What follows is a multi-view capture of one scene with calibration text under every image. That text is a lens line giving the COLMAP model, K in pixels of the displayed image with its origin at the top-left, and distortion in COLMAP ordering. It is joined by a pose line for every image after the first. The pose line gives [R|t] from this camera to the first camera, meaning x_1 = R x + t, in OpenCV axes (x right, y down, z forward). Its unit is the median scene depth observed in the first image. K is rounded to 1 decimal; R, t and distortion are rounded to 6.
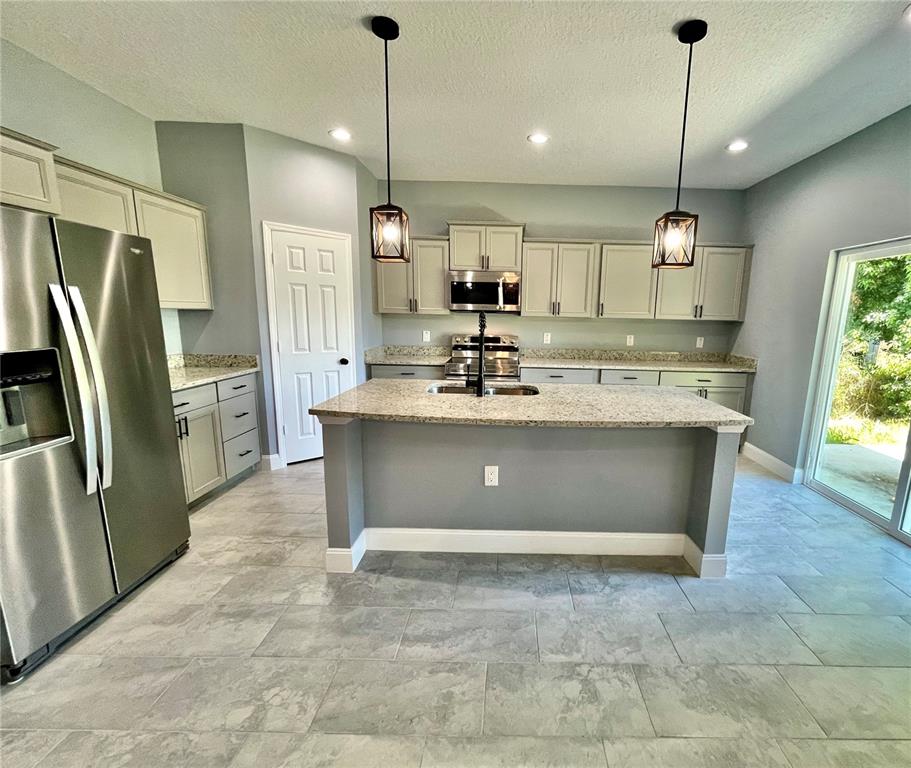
lens RADIAL K [[413.4, 0, 511.4], [0, 413.4, 386.0], [0, 0, 1]] dist [0.002595, -0.000484]
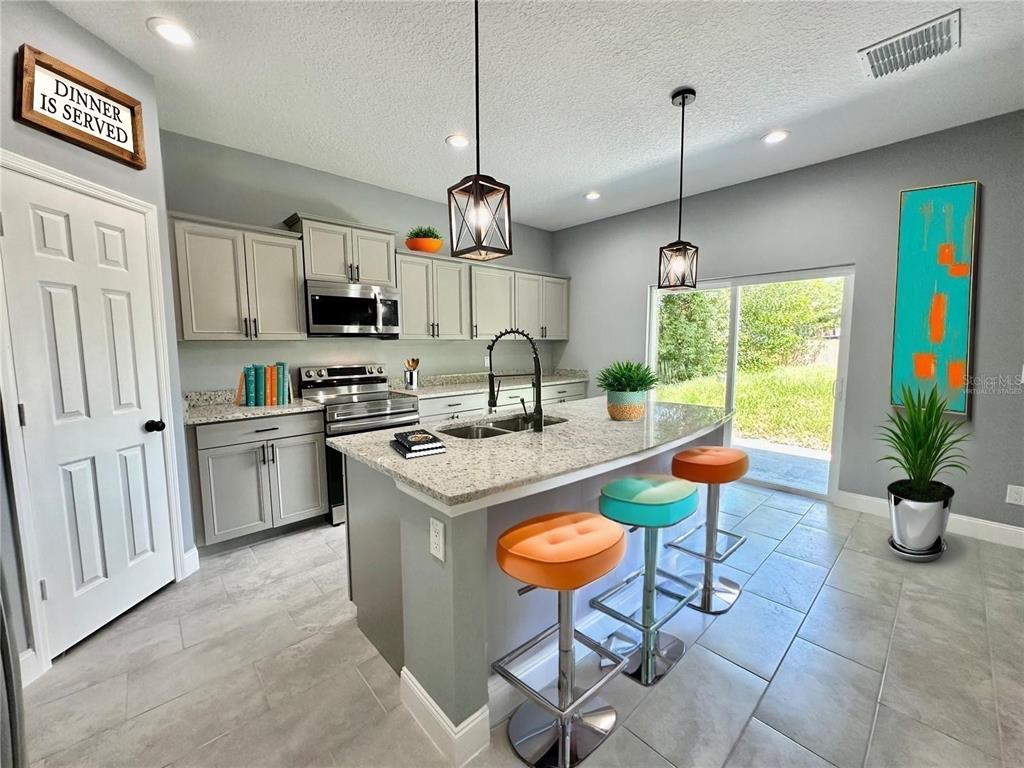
lens RADIAL K [[410.4, 0, 511.6], [0, 410.4, 380.8], [0, 0, 1]] dist [-0.007403, 0.000050]
pose [[0.740710, -0.089549, 0.665831, -0.379394], [0.139520, 0.989973, -0.022067, -0.037358], [-0.657178, 0.109242, 0.745777, 0.246649]]
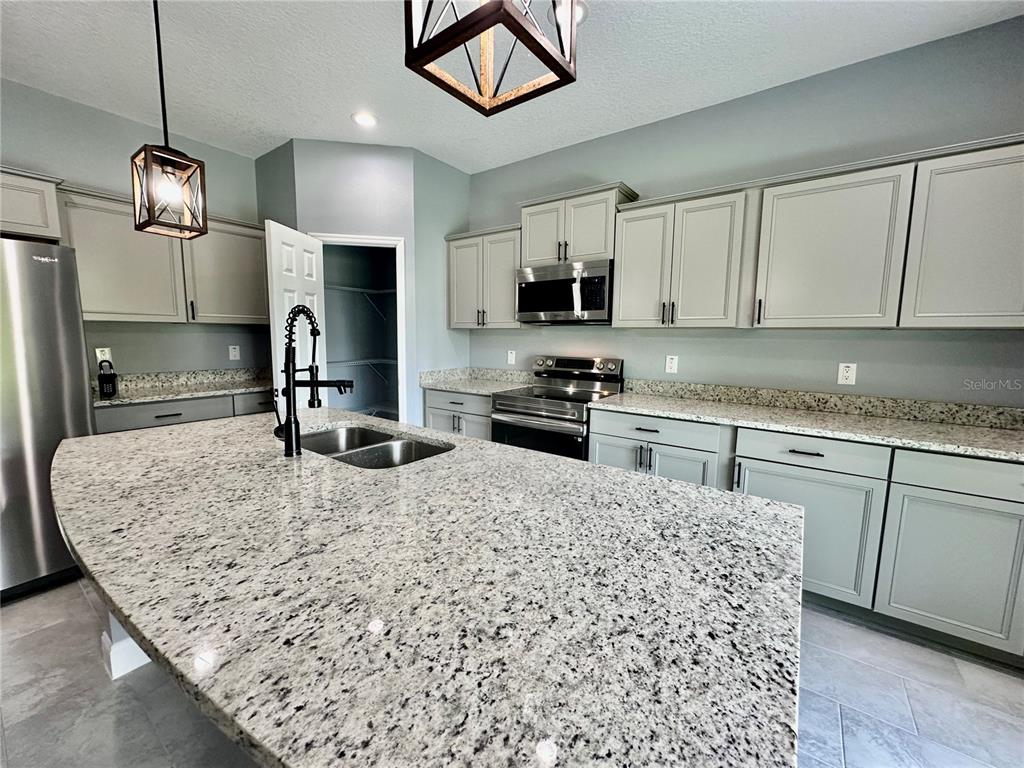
lens RADIAL K [[408.7, 0, 511.4], [0, 408.7, 382.4], [0, 0, 1]] dist [-0.006578, 0.001729]
pose [[0.802955, 0.054038, -0.593585, 0.285454], [-0.097040, 0.994446, -0.040737, -0.046484], [0.588087, 0.090311, 0.803740, 0.425319]]
